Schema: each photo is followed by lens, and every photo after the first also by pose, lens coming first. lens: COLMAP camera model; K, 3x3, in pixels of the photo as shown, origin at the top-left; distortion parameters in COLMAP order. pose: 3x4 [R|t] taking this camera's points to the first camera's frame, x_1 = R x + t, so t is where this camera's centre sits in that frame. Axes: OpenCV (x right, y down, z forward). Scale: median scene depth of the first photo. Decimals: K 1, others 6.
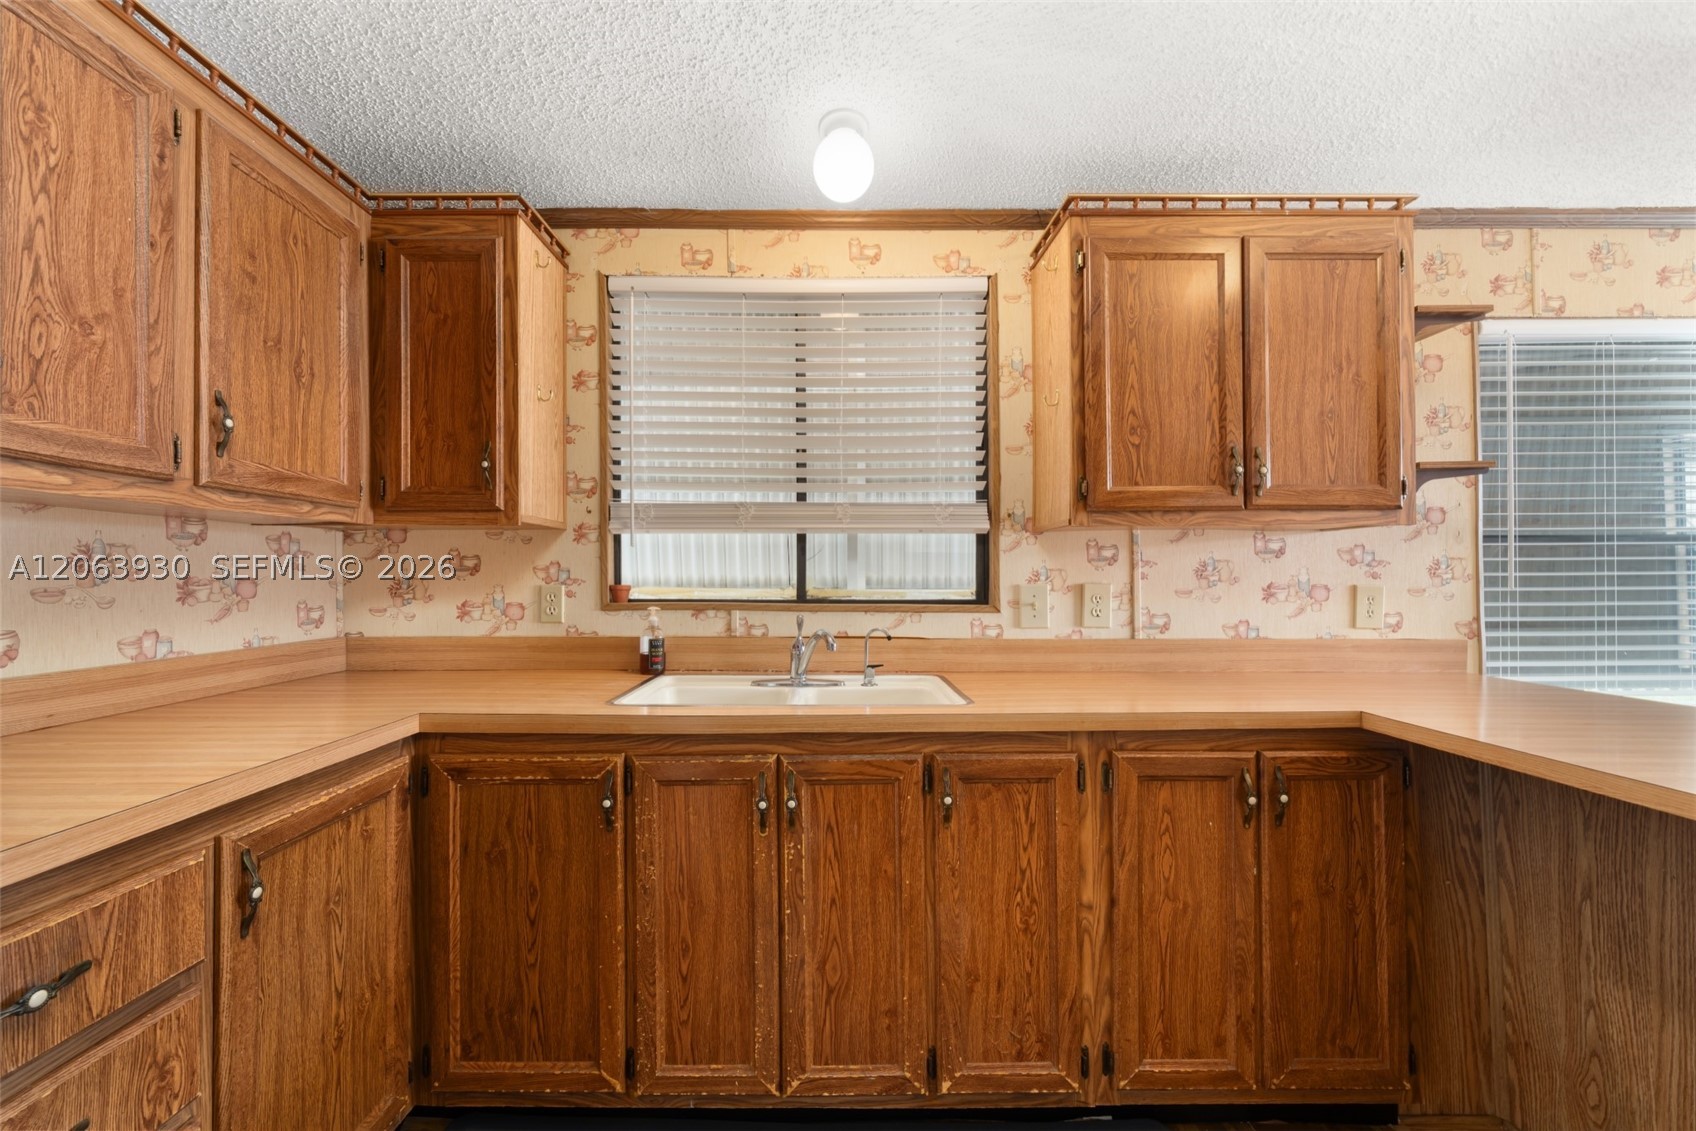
lens RADIAL K [[651.1, 0, 830.6], [0, 651.1, 569.7], [0, 0, 1]] dist [-0.004878, 0.000441]
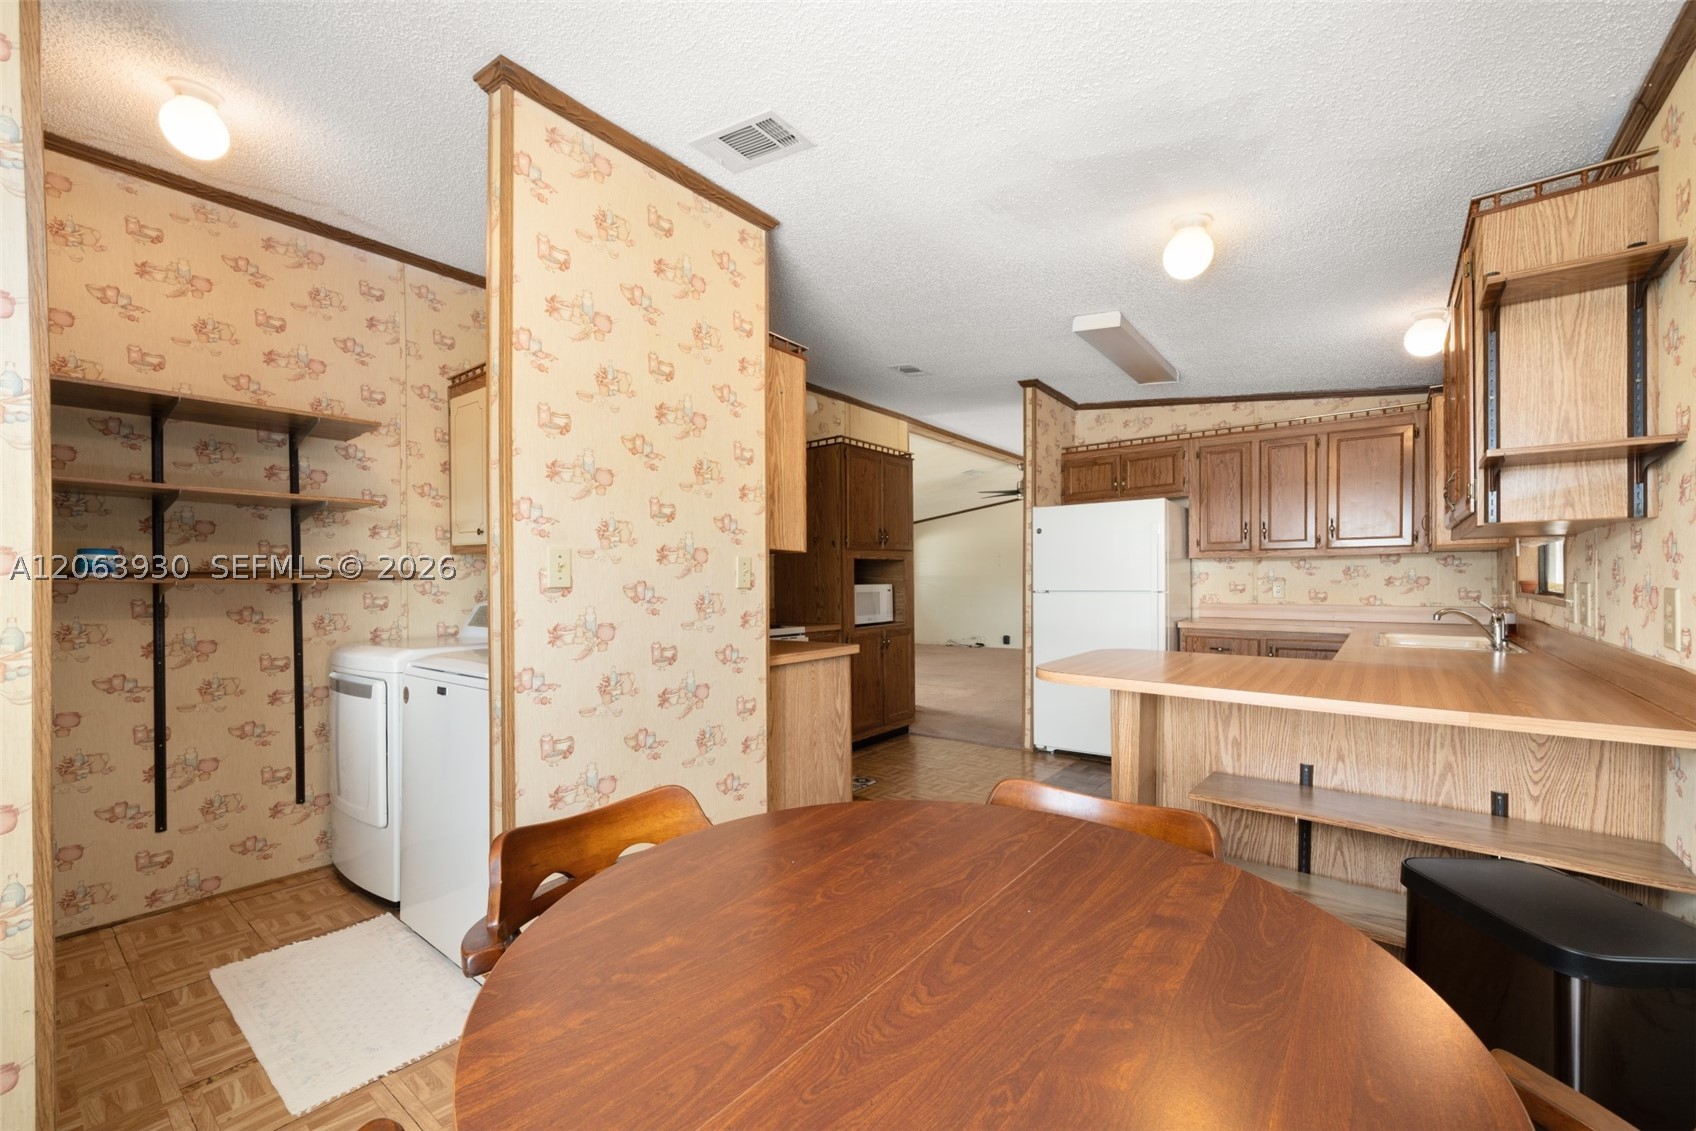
lens RADIAL K [[681.4, 0, 839.5], [0, 681.4, 582.0], [0, 0, 1]] dist [-0.003618, 0.001222]
pose [[-0.625255, 0.005554, -0.780401, 2.347572], [0.014943, 0.999877, -0.004856, 0.012923], [0.780277, -0.014698, -0.625261, 0.883909]]
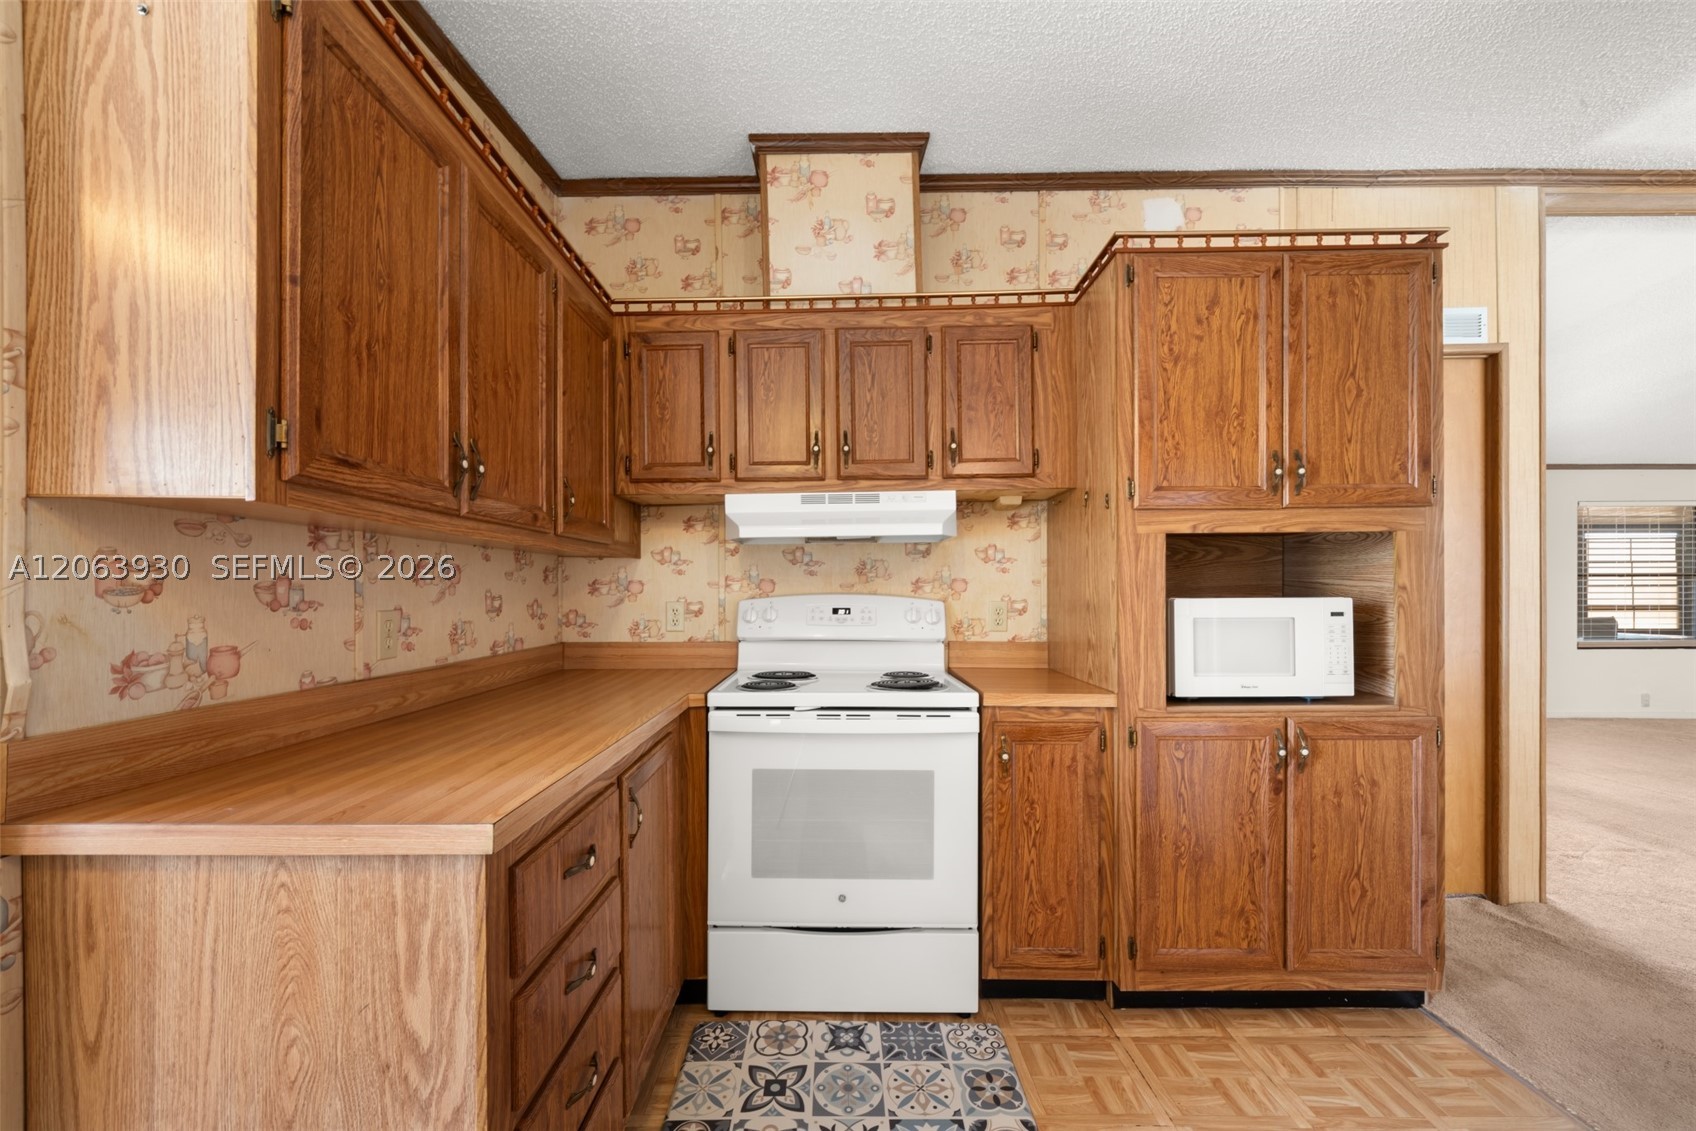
lens RADIAL K [[651.1, 0, 817.1], [0, 651.1, 592.5], [0, 0, 1]] dist [-0.004878, 0.000441]
pose [[-0.999335, 0.005072, 0.036096, 0.644148], [0.004983, 0.999984, -0.002567, 0.000443], [-0.036108, -0.002386, -0.999345, 0.265830]]
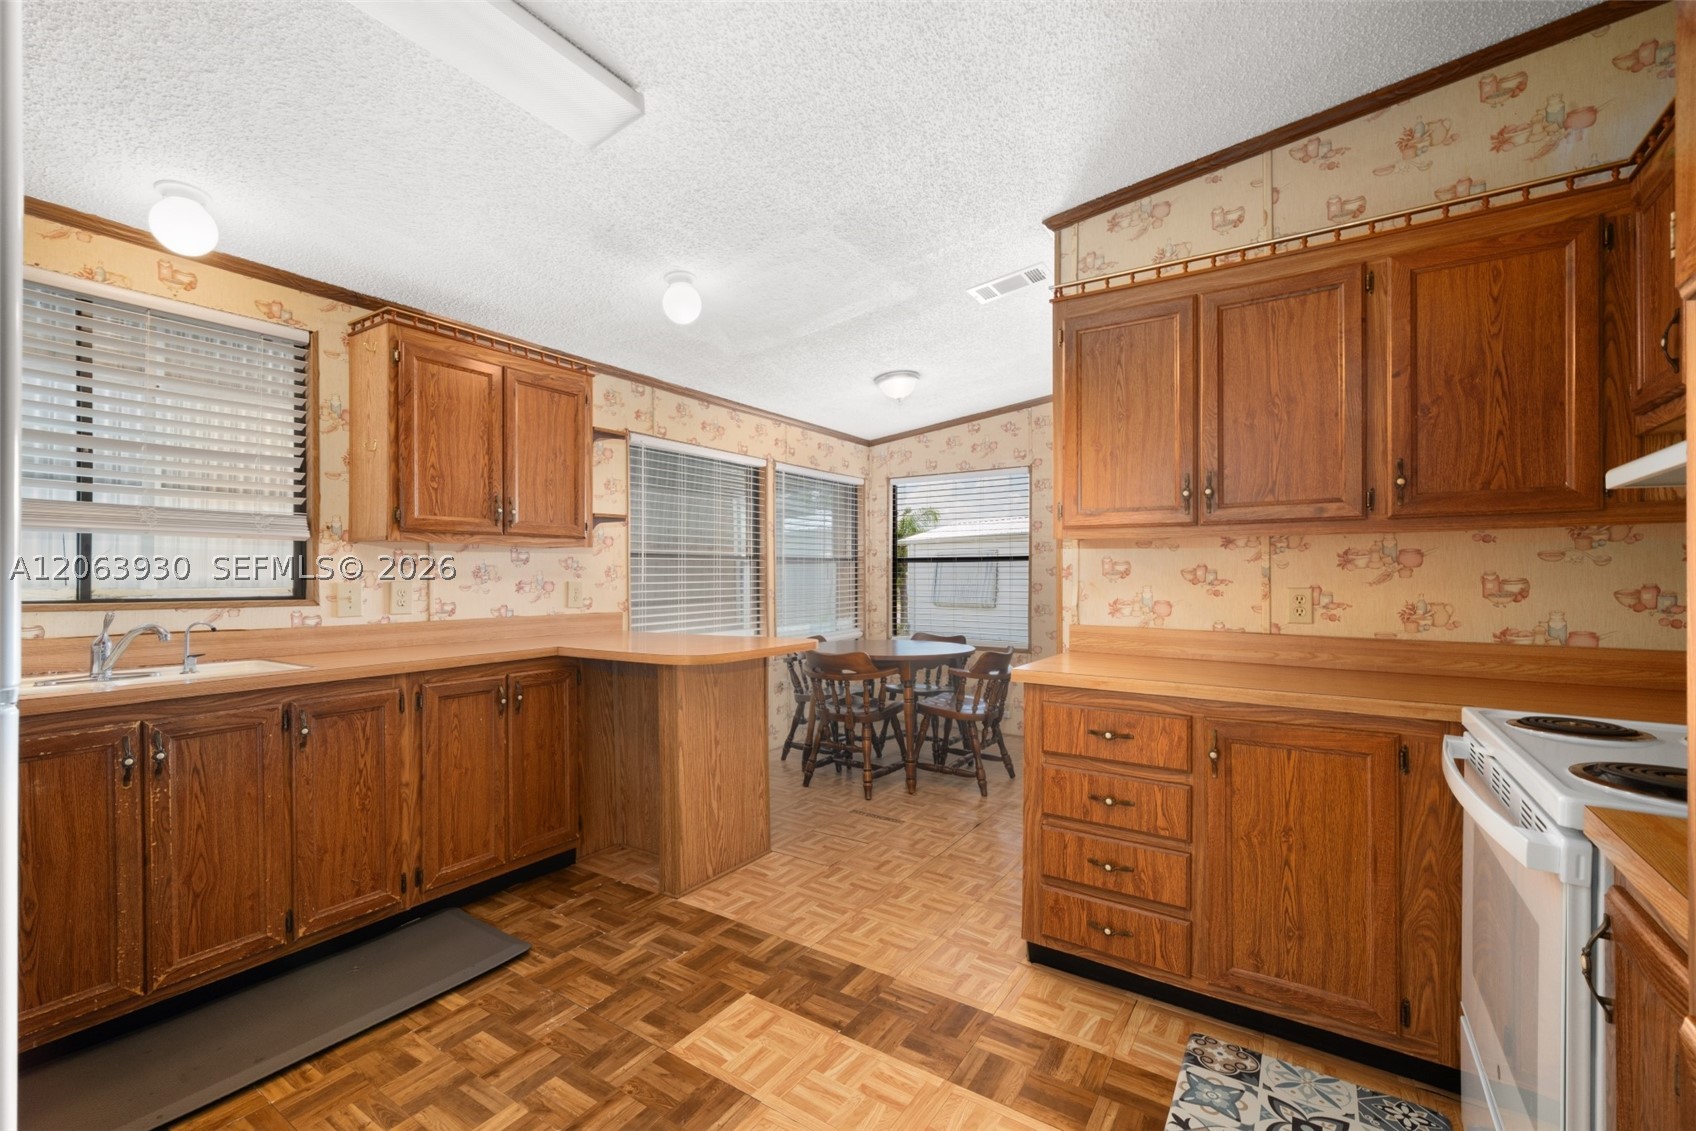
lens RADIAL K [[725.4, 0, 836.6], [0, 725.4, 571.5], [0, 0, 1]] dist [-0.000288, 0.000931]
pose [[0.558631, 0.004885, 0.829402, -0.401519], [-0.005919, 0.999981, -0.001904, -0.002767], [-0.829395, -0.003846, 0.558649, -0.706524]]
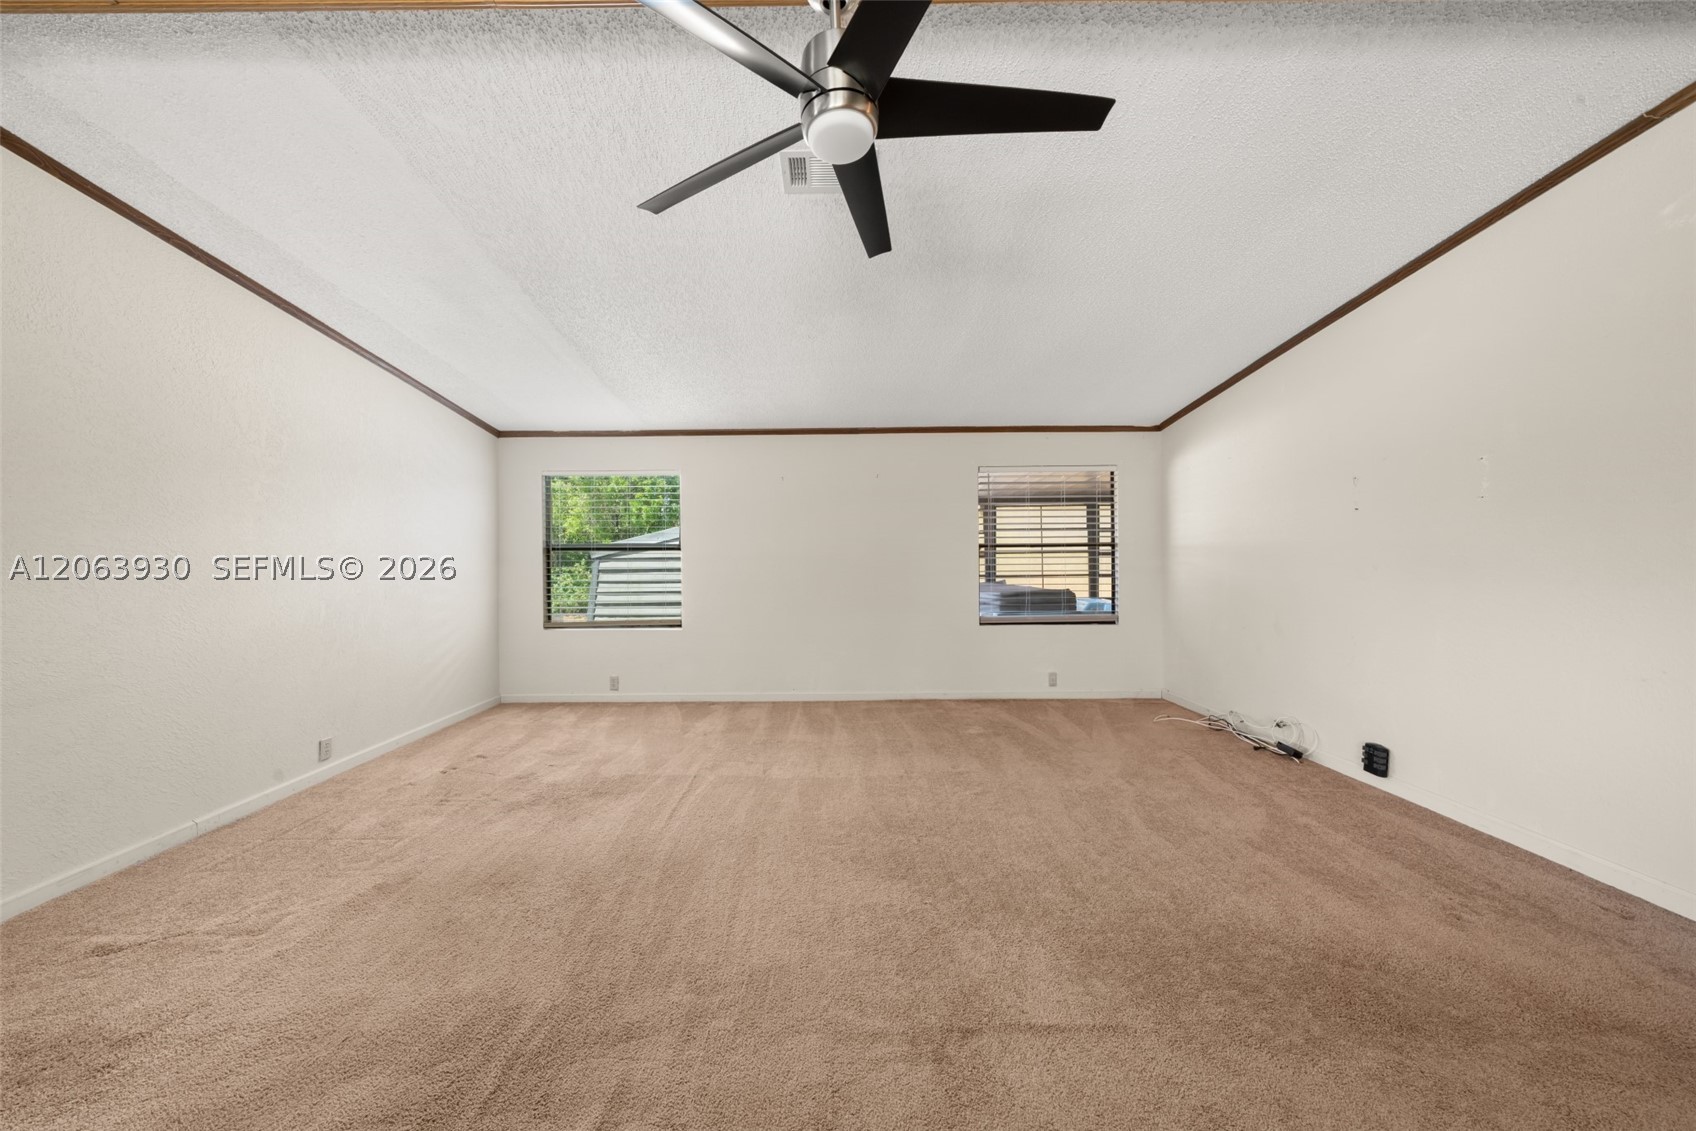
lens RADIAL K [[584.9, 0, 850.2], [0, 584.9, 557.9], [0, 0, 1]] dist [-0.007770, 0.000810]
pose [[-0.999930, 0.007514, -0.009122, -2.555159], [0.007559, 0.999960, -0.004817, -0.013460], [0.009086, -0.004886, -0.999947, -0.415571]]
